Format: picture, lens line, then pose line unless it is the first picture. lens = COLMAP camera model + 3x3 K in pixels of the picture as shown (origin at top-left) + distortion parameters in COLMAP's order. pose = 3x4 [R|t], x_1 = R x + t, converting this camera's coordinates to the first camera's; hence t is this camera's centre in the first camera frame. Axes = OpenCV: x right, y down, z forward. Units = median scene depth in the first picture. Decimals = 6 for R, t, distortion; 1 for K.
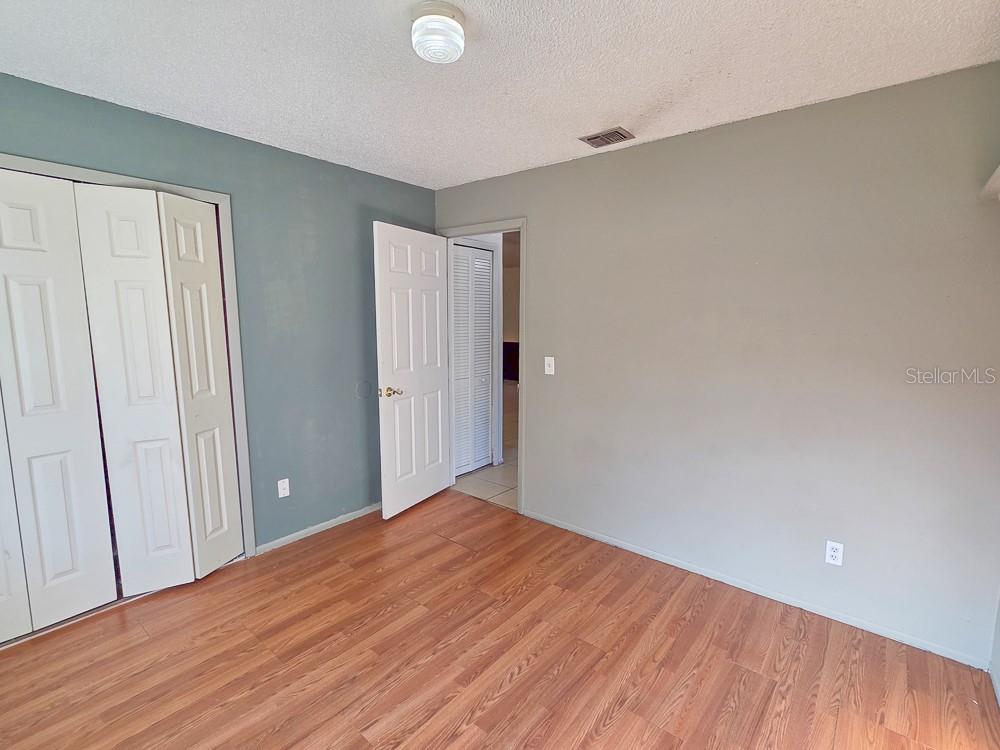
lens RADIAL K [[478.9, 0, 504.4], [0, 478.9, 376.8], [0, 0, 1]] dist [0.000797, 0.000037]
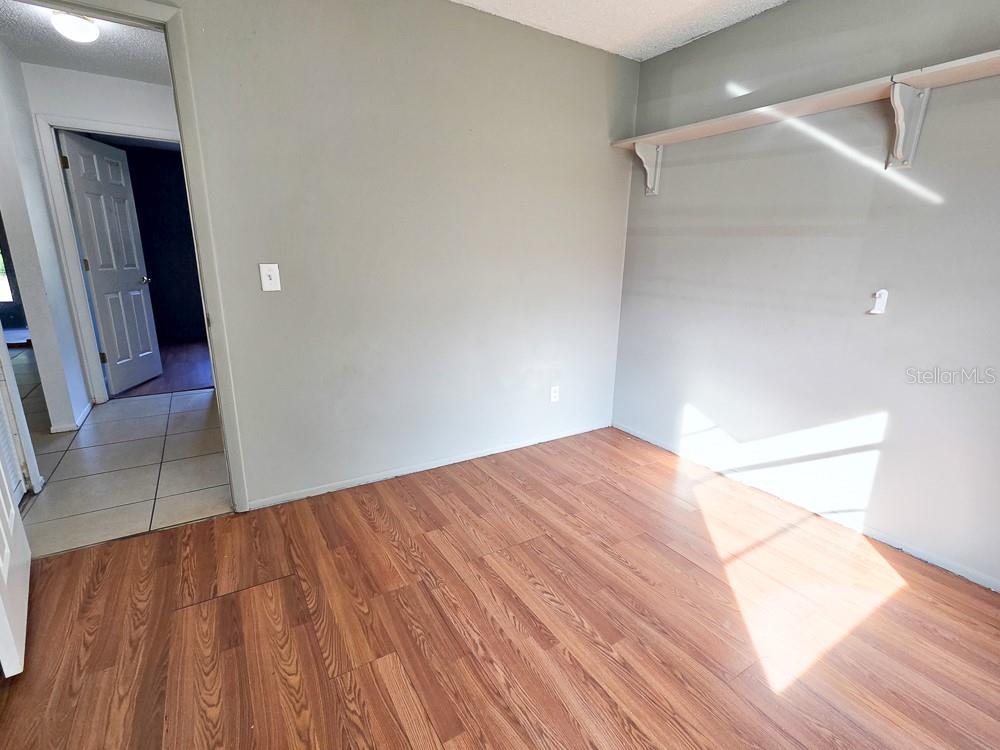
lens RADIAL K [[478.9, 0, 504.4], [0, 478.9, 376.8], [0, 0, 1]] dist [0.000797, 0.000037]
pose [[0.311668, -0.234691, 0.920751, -0.661222], [0.105068, 0.971587, 0.212084, -0.001746], [-0.944364, 0.030642, 0.327471, 0.670843]]
